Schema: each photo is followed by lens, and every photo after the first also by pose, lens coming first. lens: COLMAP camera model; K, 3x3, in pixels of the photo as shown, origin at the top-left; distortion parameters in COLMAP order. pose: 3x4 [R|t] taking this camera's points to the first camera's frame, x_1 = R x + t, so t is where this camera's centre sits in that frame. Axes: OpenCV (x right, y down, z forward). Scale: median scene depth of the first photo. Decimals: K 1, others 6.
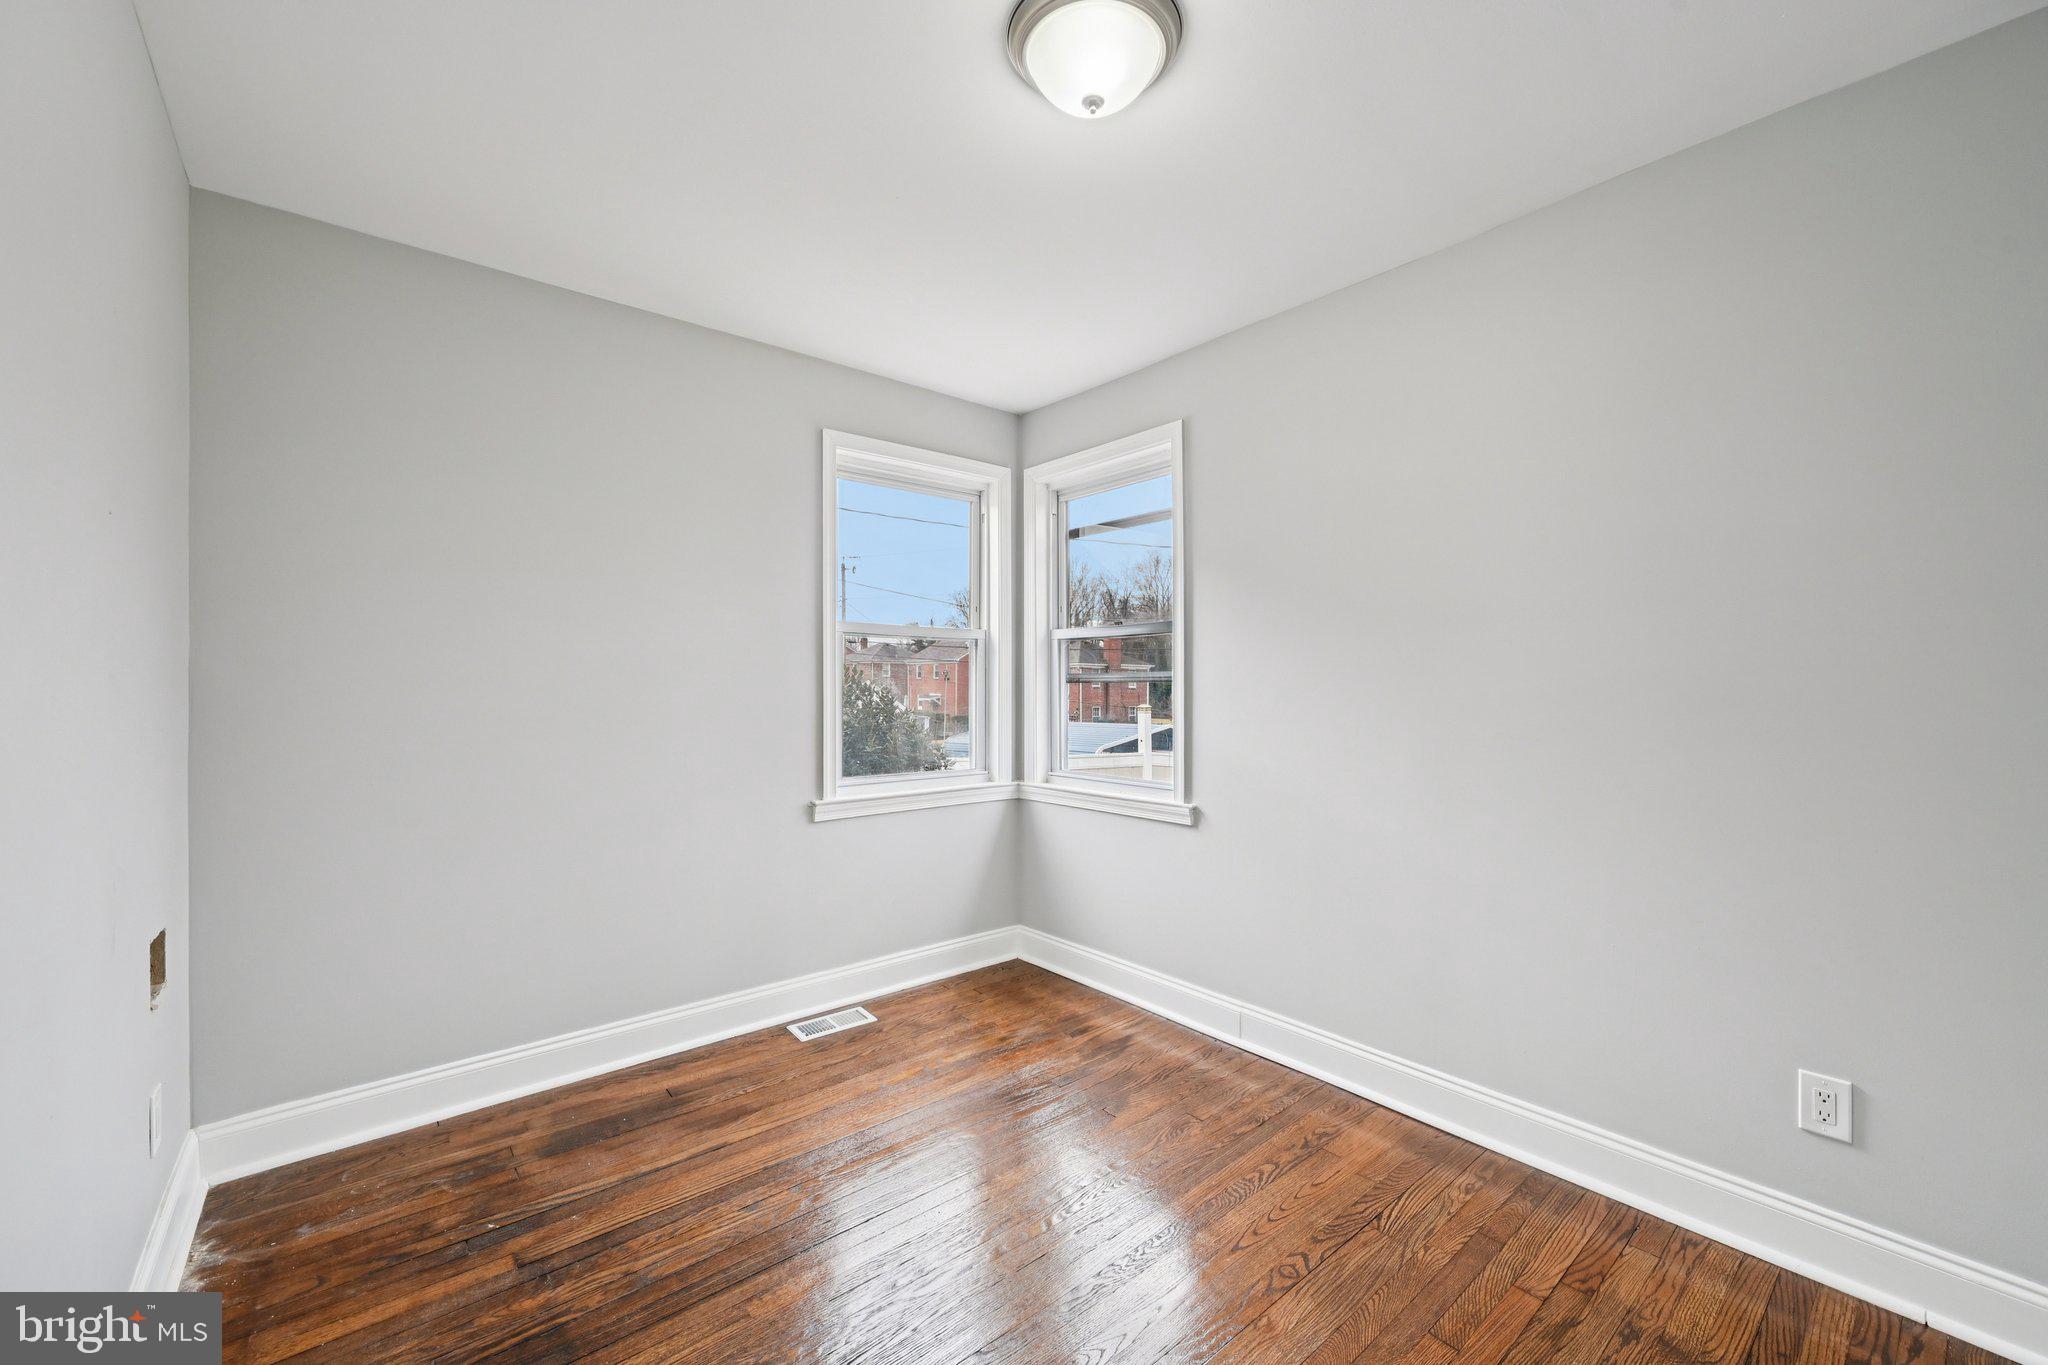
lens RADIAL K [[808.2, 0, 1025.5], [0, 808.2, 689.3], [0, 0, 1]] dist [-0.000836, -0.000098]
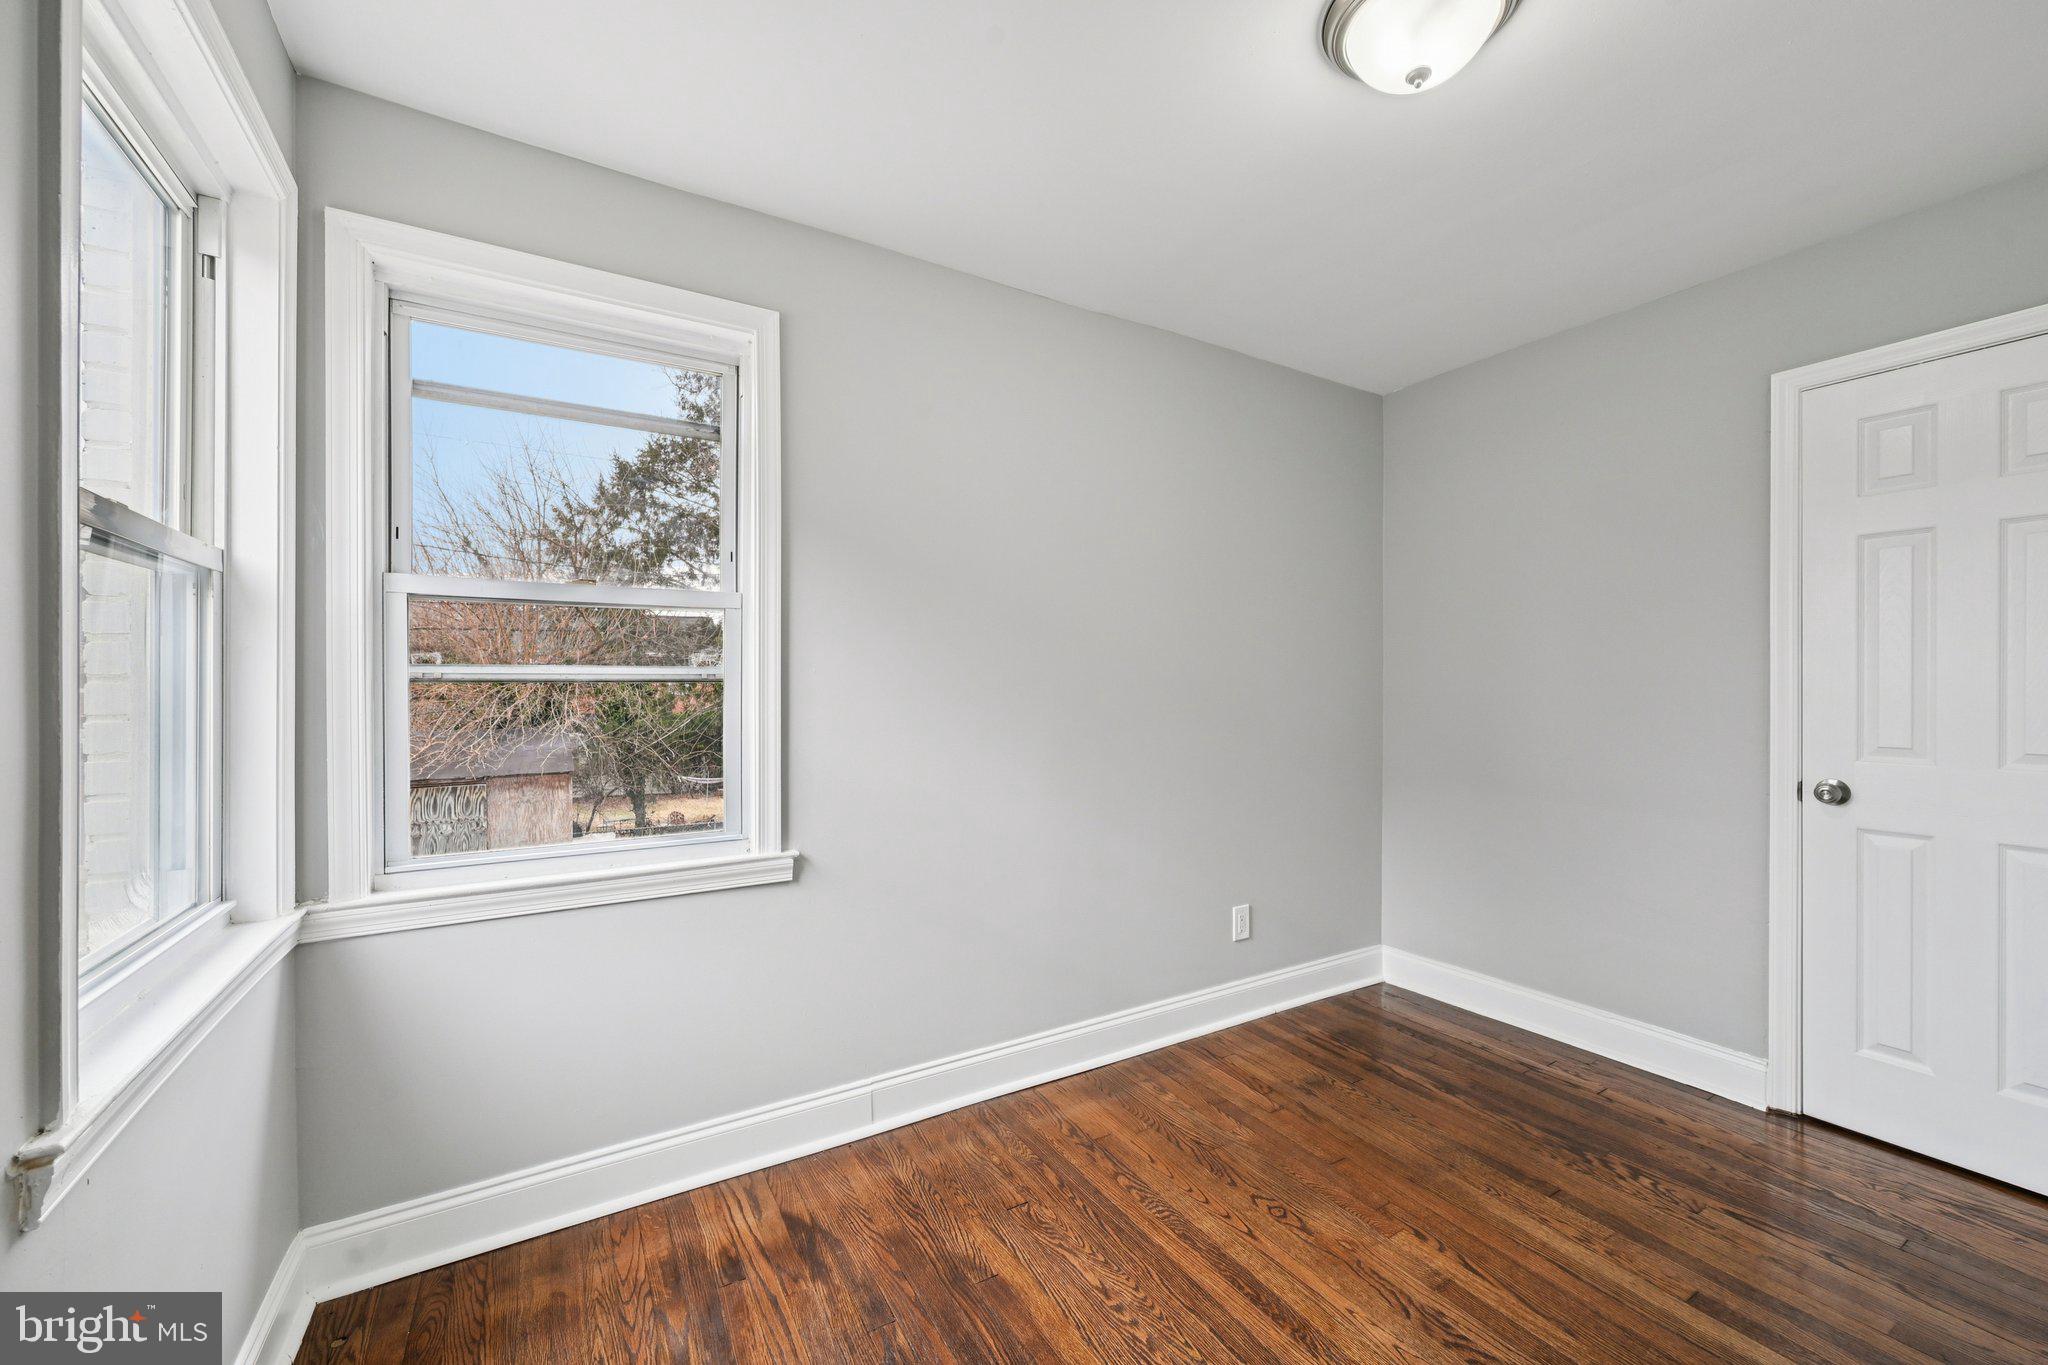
lens RADIAL K [[808.2, 0, 1025.5], [0, 808.2, 689.3], [0, 0, 1]] dist [-0.000836, -0.000098]
pose [[0.149439, -0.003590, 0.988764, -0.513714], [0.003802, 0.999988, 0.003056, -0.004798], [-0.988764, 0.003303, 0.149451, 0.728399]]
